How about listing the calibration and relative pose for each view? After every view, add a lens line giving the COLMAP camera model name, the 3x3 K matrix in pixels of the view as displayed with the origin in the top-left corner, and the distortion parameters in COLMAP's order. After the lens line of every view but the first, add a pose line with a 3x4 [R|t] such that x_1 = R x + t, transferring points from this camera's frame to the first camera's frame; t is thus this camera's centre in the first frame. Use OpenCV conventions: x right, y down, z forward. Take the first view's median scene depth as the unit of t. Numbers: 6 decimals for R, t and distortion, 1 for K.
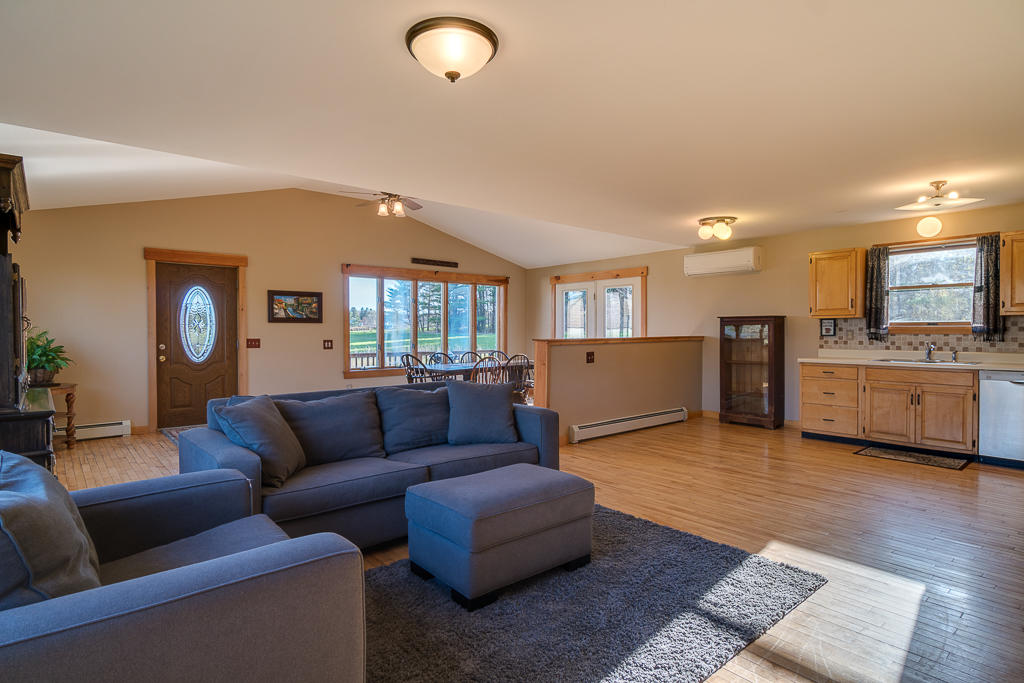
lens RADIAL K [[520.0, 0, 512.0], [0, 520.0, 341.5], [0, 0, 1]] dist [0.000570, 0.000159]
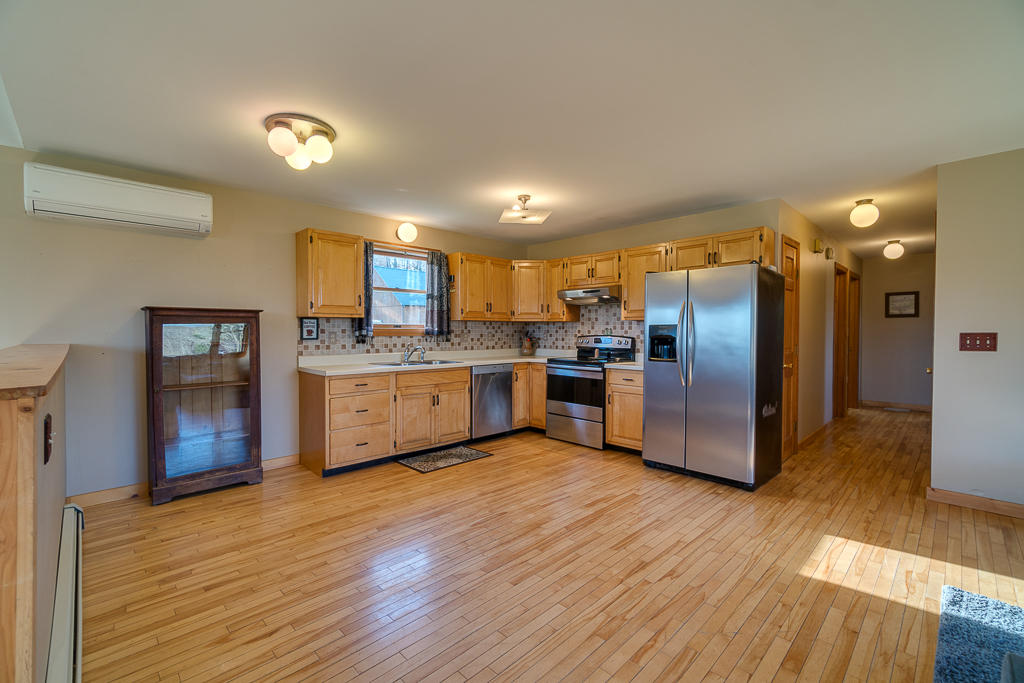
lens RADIAL K [[436.8, 0, 512.0], [0, 436.8, 341.5], [0, 0, 1]] dist [-0.000472, -0.000156]
pose [[-0.046180, -0.021397, 0.998704, -0.072683], [0.018800, 0.999575, 0.022285, -0.017992], [-0.998756, 0.019805, -0.045758, 0.785964]]
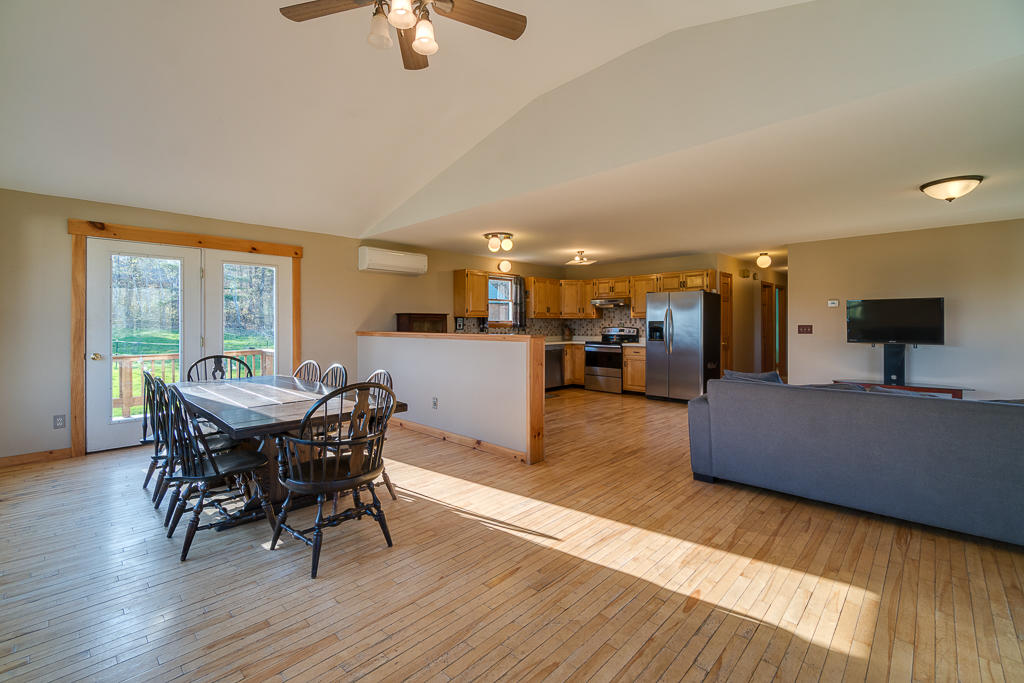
lens RADIAL K [[444.7, 0, 509.7], [0, 444.7, 324.9], [0, 0, 1]] dist [0.000053, -0.000052]
pose [[-0.080057, -0.000398, 0.996790, -0.647167], [0.020887, 0.999780, 0.002077, -0.025152], [-0.996571, 0.020986, -0.080031, 1.043285]]
